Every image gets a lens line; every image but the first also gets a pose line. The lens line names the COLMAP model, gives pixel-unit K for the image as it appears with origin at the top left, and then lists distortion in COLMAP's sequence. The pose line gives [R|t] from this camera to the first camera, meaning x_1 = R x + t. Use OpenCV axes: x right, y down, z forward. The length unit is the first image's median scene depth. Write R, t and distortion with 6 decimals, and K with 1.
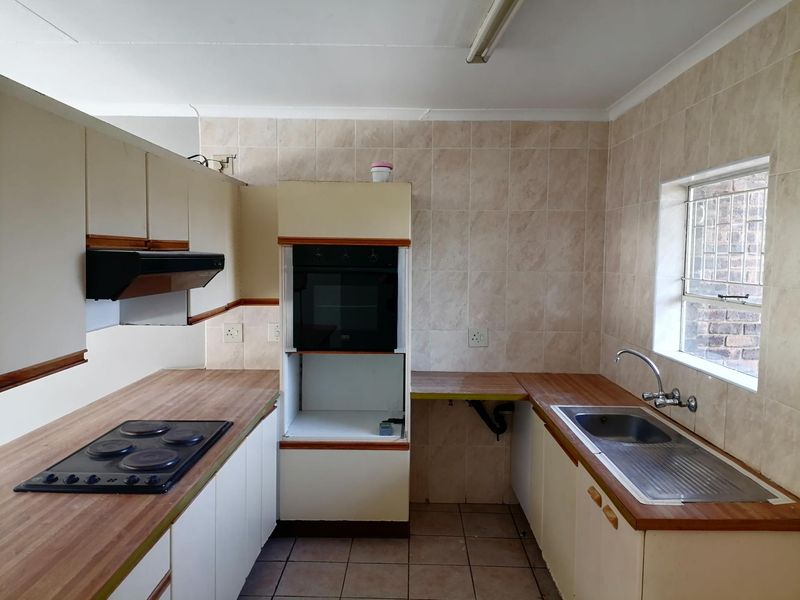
lens RADIAL K [[601.1, 0, 401.7], [0, 601.1, 299.0], [0, 0, 1]] dist [0.102429, -0.122553]
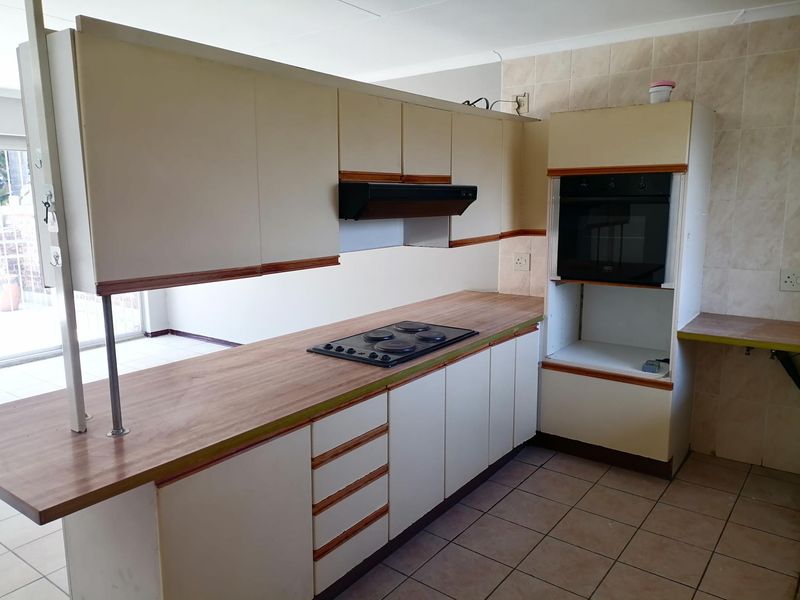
lens RADIAL K [[601.1, 0, 401.7], [0, 601.1, 299.0], [0, 0, 1]] dist [0.102429, -0.122553]
pose [[0.810230, 0.081353, -0.580439, 0.214596], [-0.026609, 0.994405, 0.102230, 0.020007], [0.585508, -0.067385, 0.807861, -0.014016]]
